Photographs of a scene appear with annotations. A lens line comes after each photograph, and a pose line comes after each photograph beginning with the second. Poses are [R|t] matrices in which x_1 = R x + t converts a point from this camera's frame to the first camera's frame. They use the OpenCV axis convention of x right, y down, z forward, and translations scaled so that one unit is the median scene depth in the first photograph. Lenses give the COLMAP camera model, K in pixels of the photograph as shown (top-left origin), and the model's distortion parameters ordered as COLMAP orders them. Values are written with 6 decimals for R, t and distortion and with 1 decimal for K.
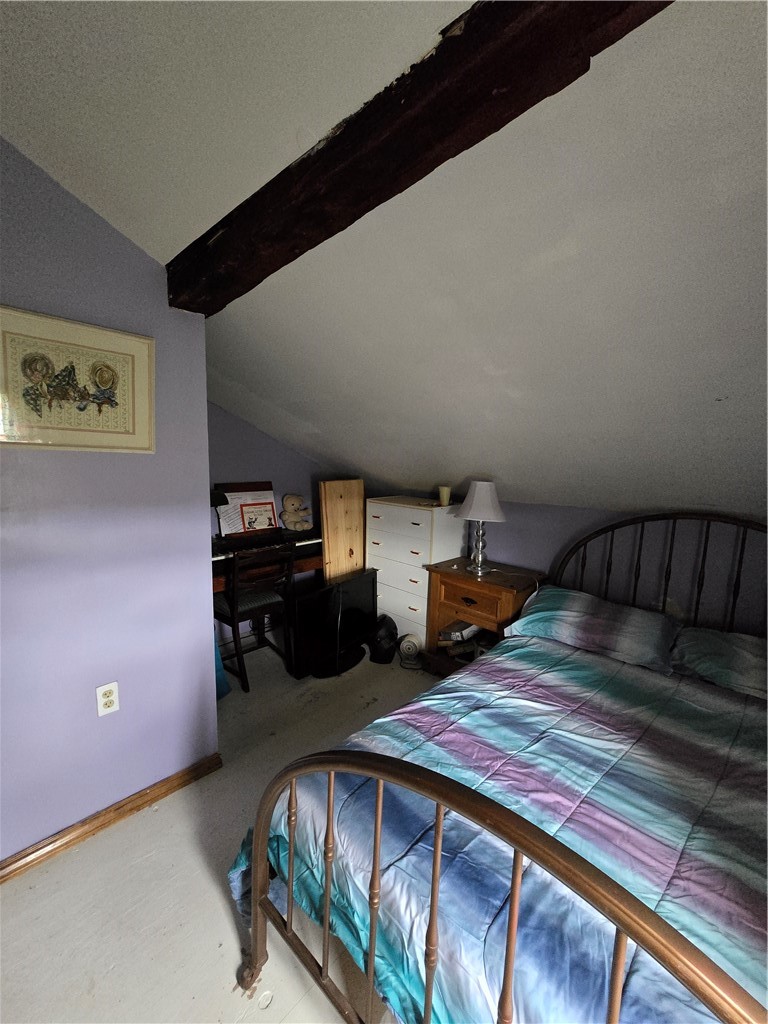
lens RADIAL K [[416.4, 0, 387.3], [0, 416.4, 511.9], [0, 0, 1]] dist [-0.006404, 0.002054]
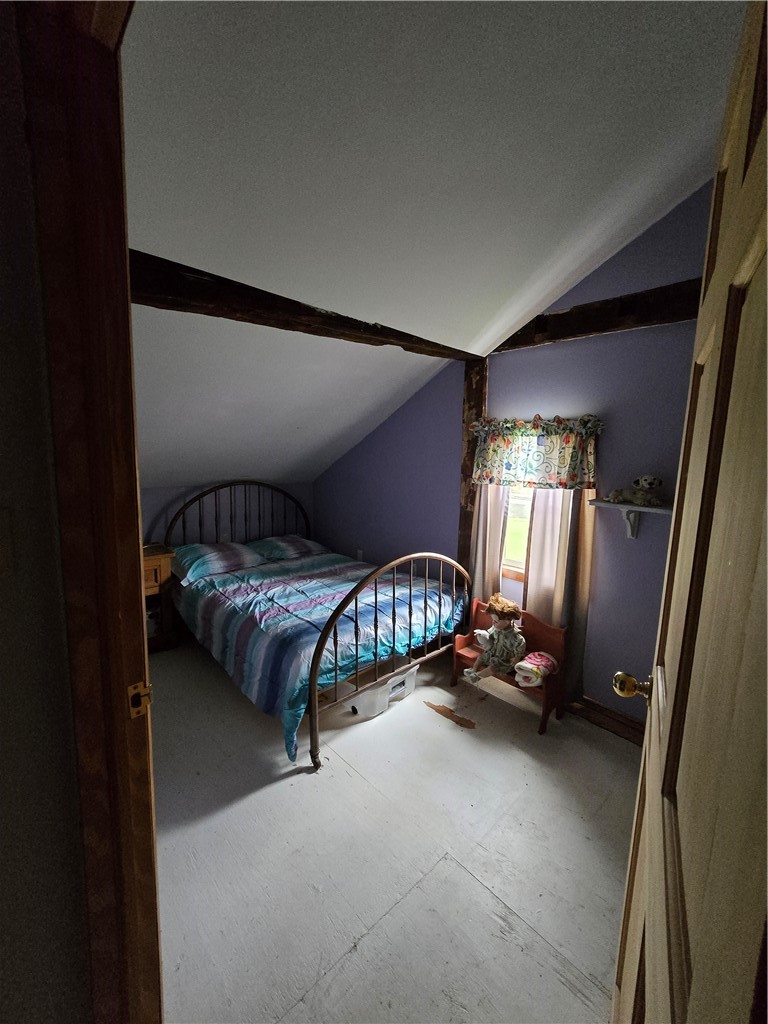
lens RADIAL K [[416.4, 0, 389.1], [0, 416.4, 512.2], [0, 0, 1]] dist [-0.006404, 0.002054]
pose [[0.042619, -0.166130, 0.985182, -1.302819], [0.107677, 0.981099, 0.160783, -0.102163], [-0.993272, 0.099229, 0.059702, 0.348432]]
